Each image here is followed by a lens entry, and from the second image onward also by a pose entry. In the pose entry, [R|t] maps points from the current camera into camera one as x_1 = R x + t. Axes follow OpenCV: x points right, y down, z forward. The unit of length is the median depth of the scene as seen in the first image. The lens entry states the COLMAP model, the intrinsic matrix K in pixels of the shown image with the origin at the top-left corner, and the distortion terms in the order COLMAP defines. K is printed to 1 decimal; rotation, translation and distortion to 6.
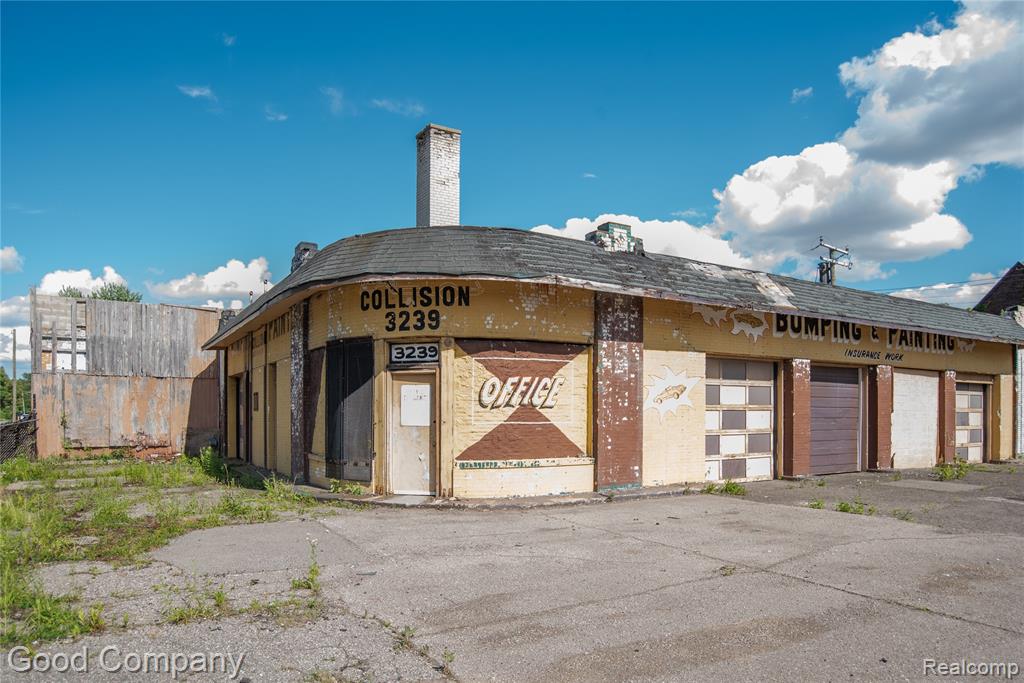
lens RADIAL K [[715.1, 0, 512.0], [0, 715.1, 341.5], [0, 0, 1]] dist [-0.003305, -0.000710]
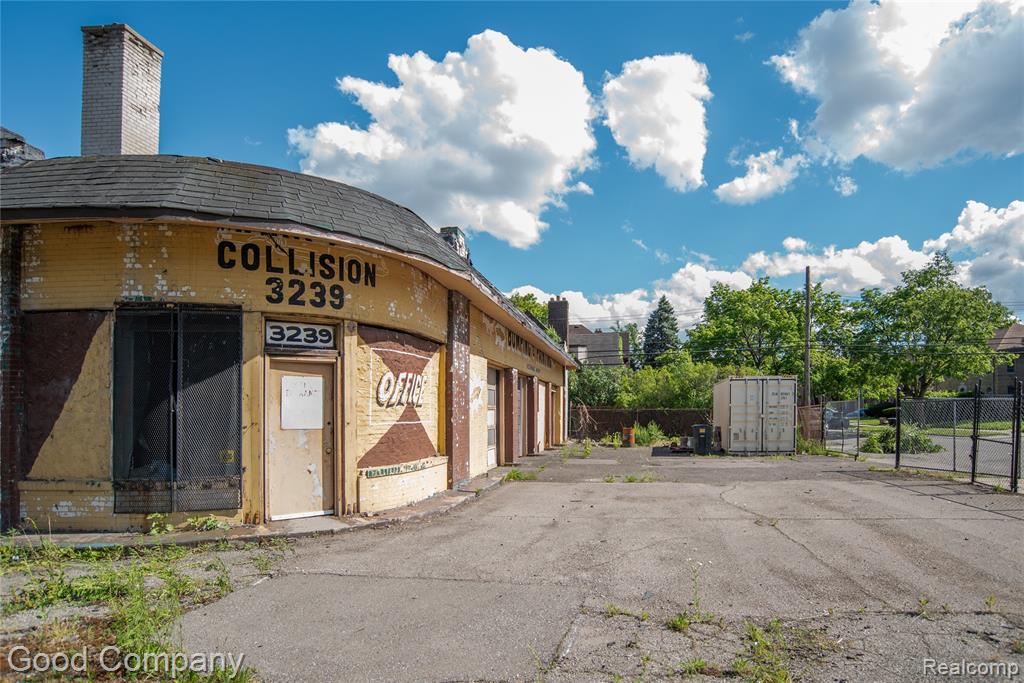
lens RADIAL K [[607.0, 0, 512.1], [0, 607.0, 359.2], [0, 0, 1]] dist [0.000498, 0.001285]
pose [[0.588124, 0.067170, 0.805976, -0.536023], [-0.074586, 0.996803, -0.028648, 0.044039], [-0.805324, -0.043266, 0.591254, 0.427296]]
